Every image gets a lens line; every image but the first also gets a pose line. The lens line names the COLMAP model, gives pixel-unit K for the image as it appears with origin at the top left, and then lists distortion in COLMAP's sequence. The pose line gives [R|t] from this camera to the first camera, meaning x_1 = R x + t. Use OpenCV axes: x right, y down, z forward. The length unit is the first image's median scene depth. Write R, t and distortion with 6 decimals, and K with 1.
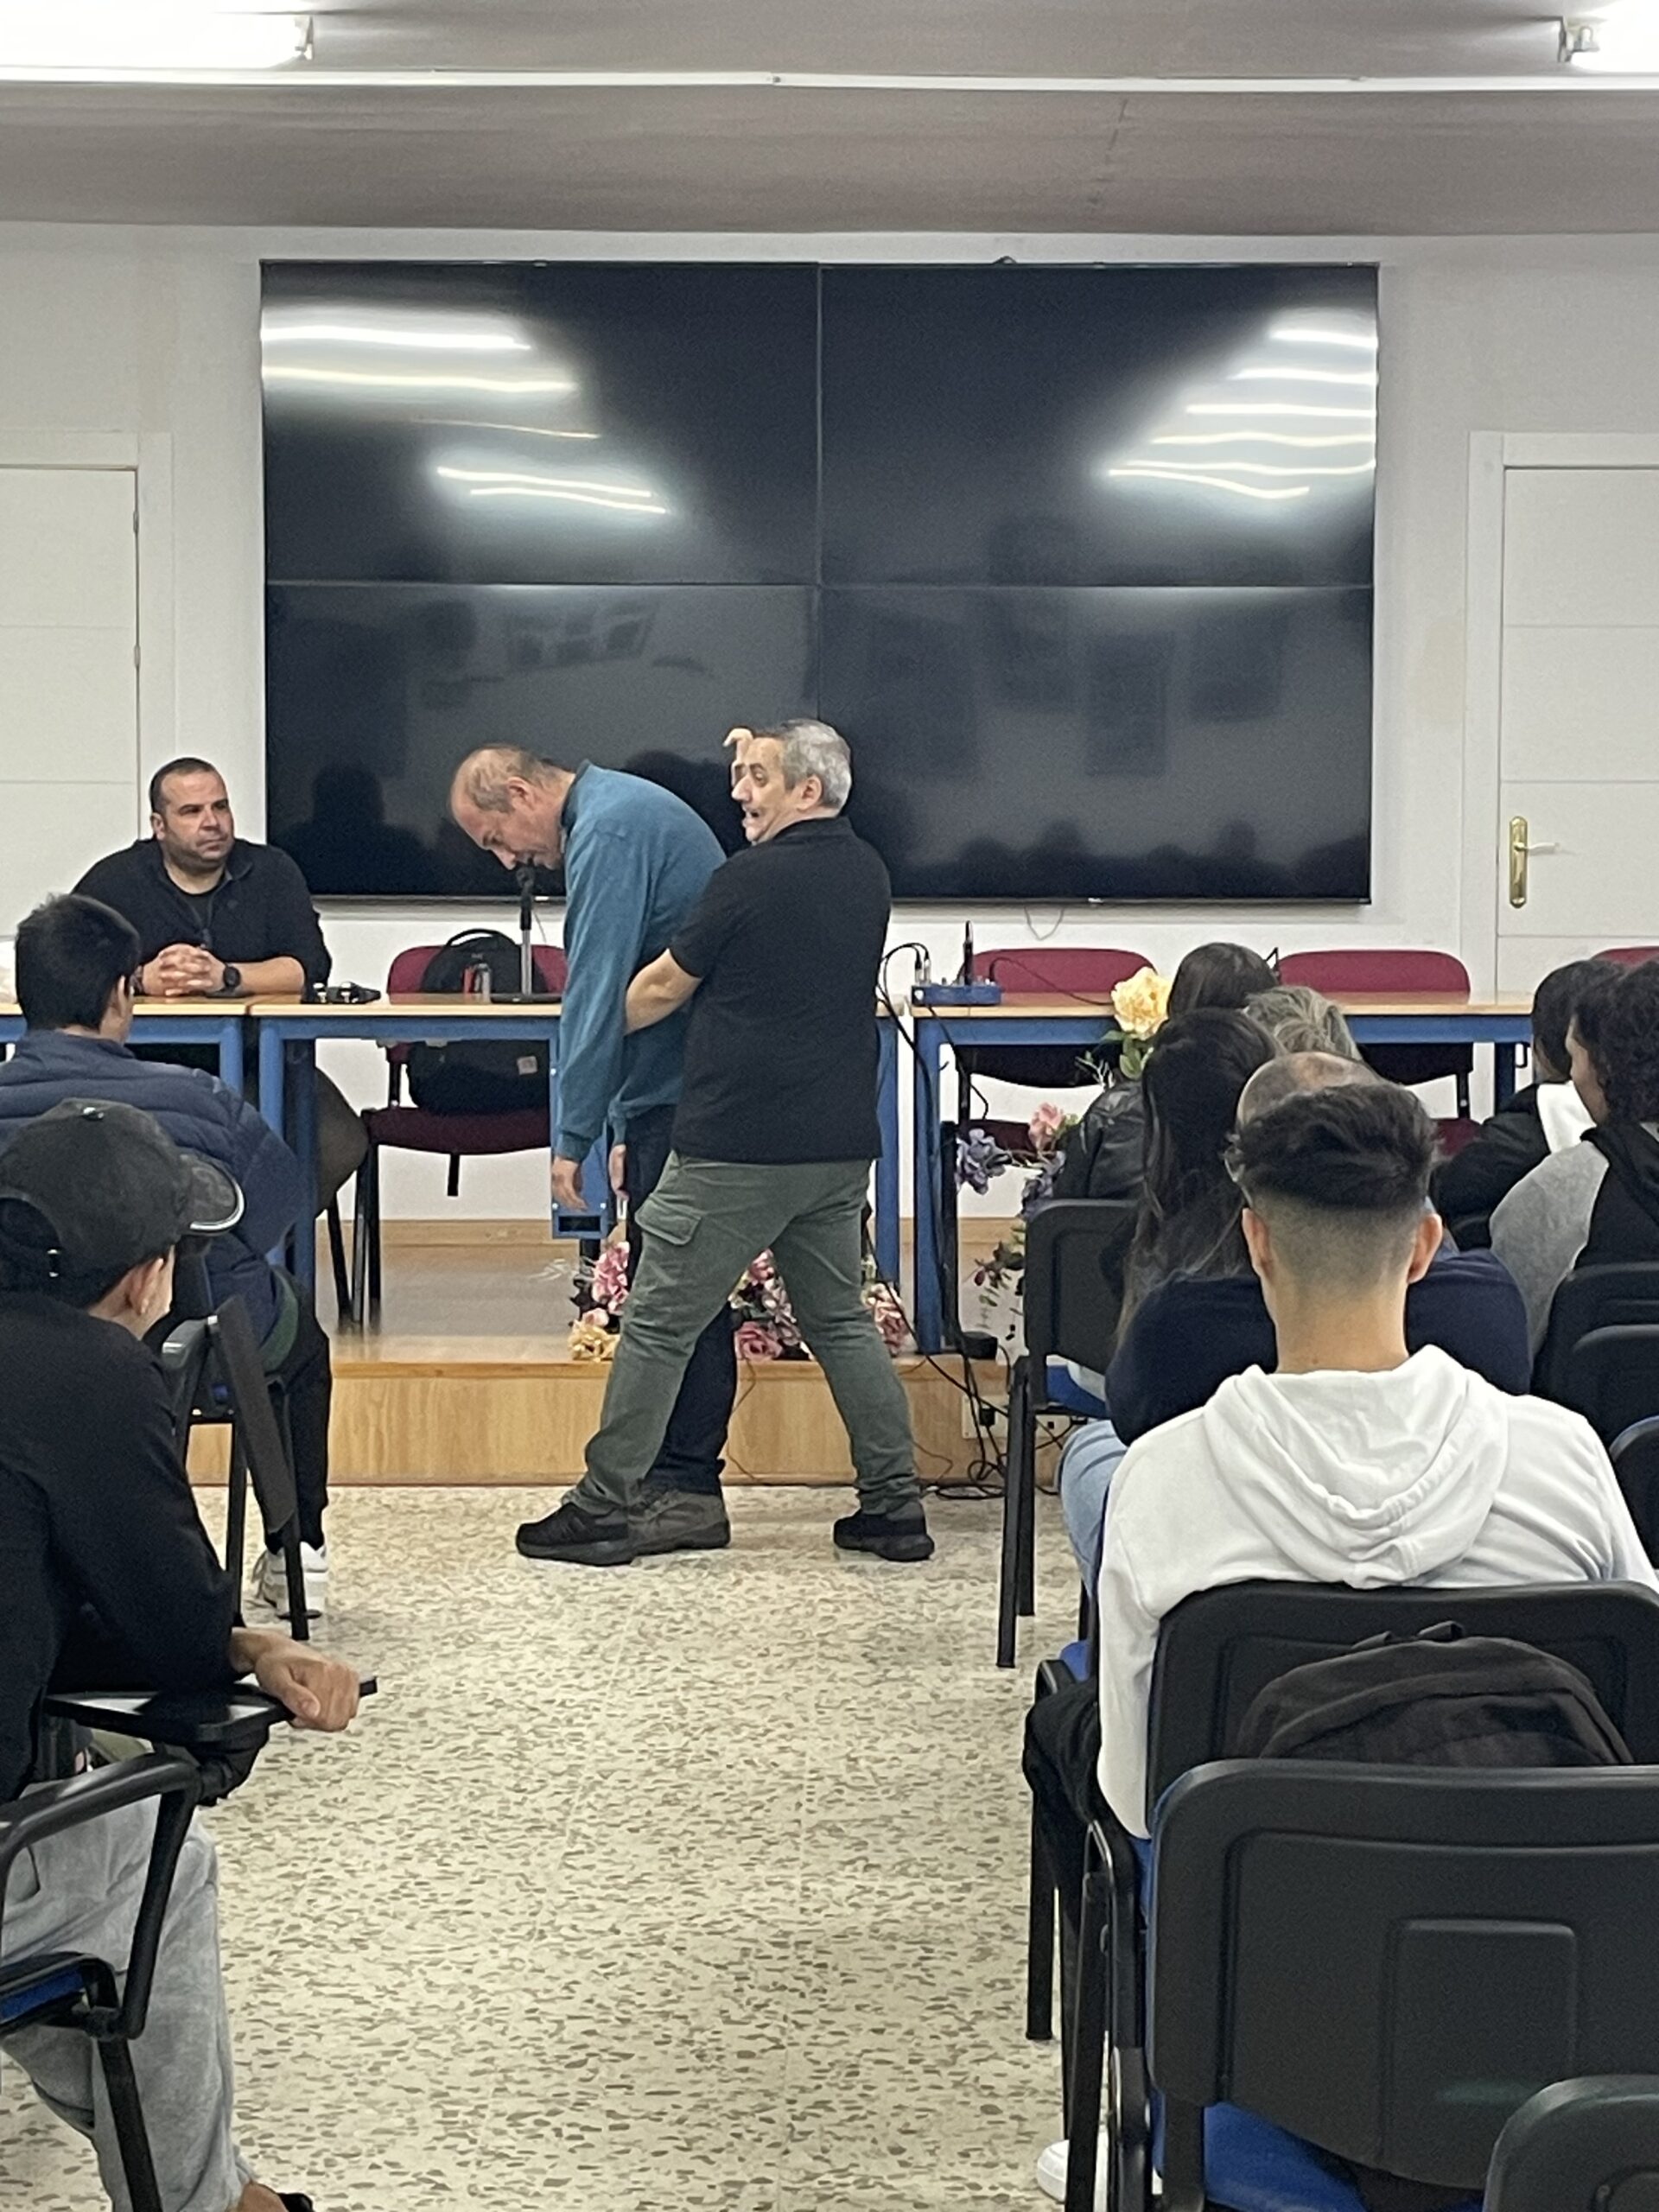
lens RADIAL K [[4511.1, 0, 818.7], [0, 4511.1, 1108.4], [0, 0, 1]] dist [0.105803, 0.000000]
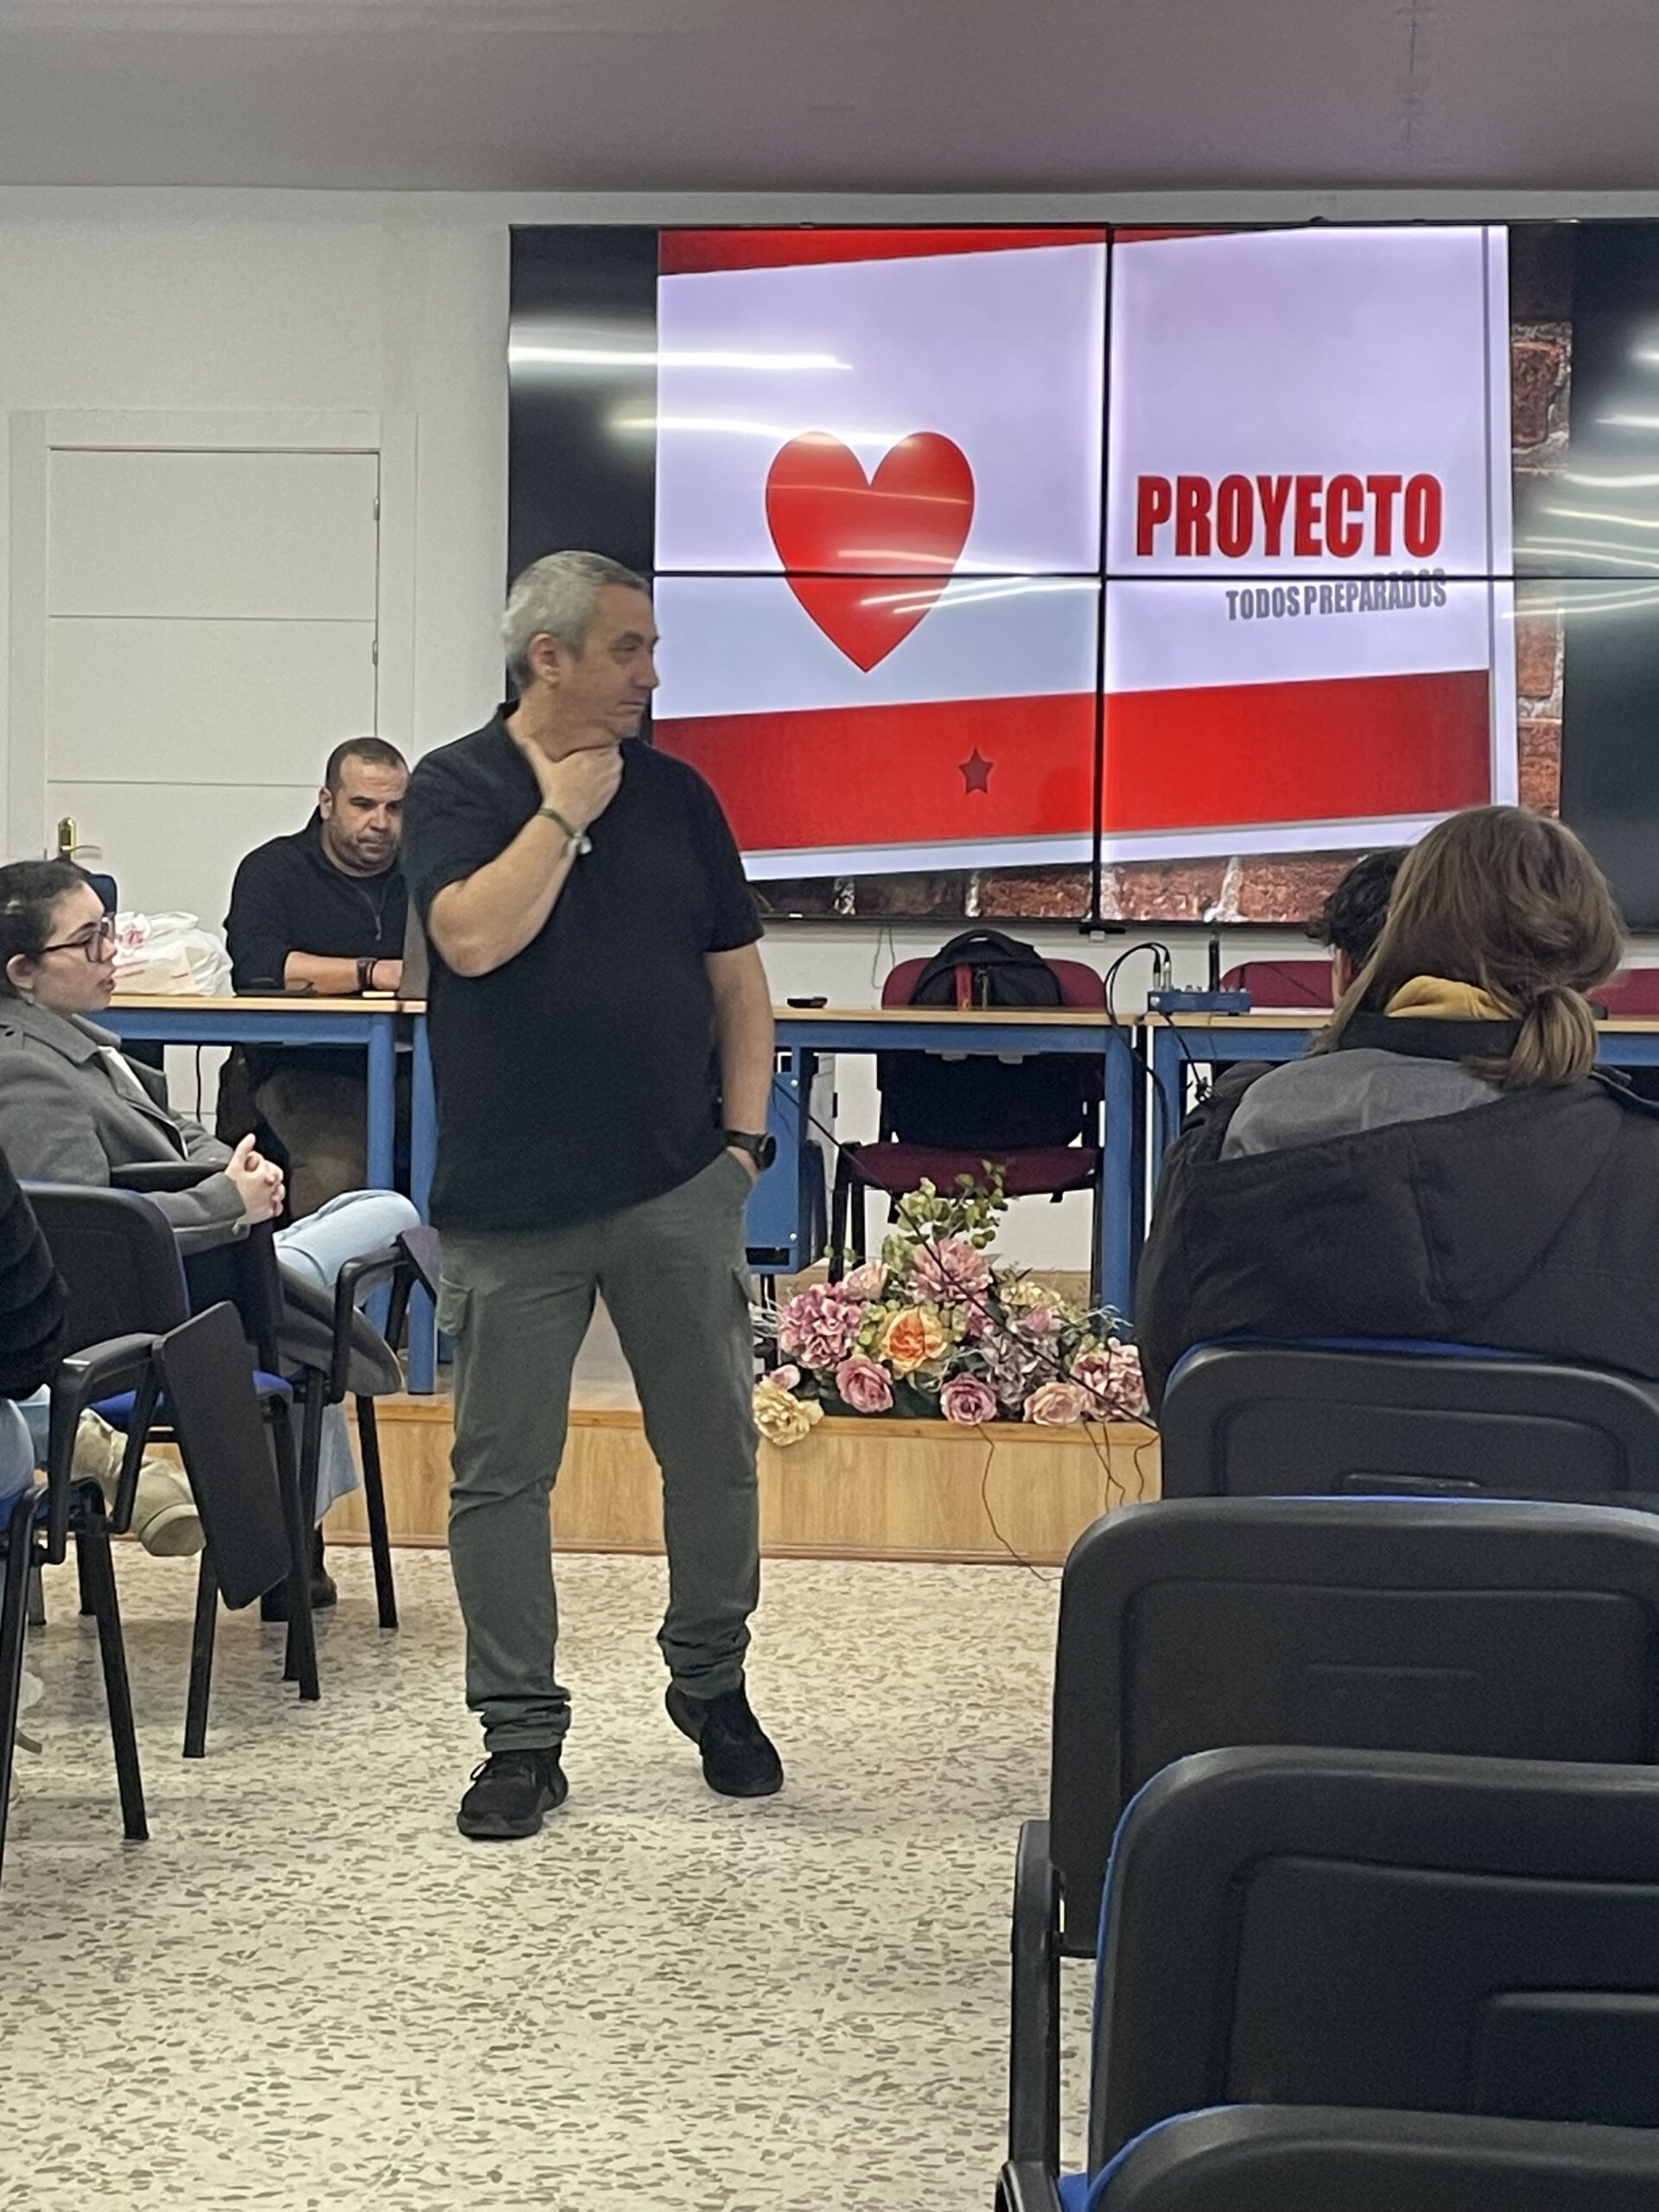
lens RADIAL K [[4131.6, 0, 829.0], [0, 4131.6, 1118.2], [0, 0, 1]] dist [0.097654, 0.000000]
pose [[0.994144, 0.020173, -0.106164, 0.058028], [-0.022645, 0.999499, -0.022131, 0.021121], [0.105664, 0.024405, 0.994102, 0.268440]]
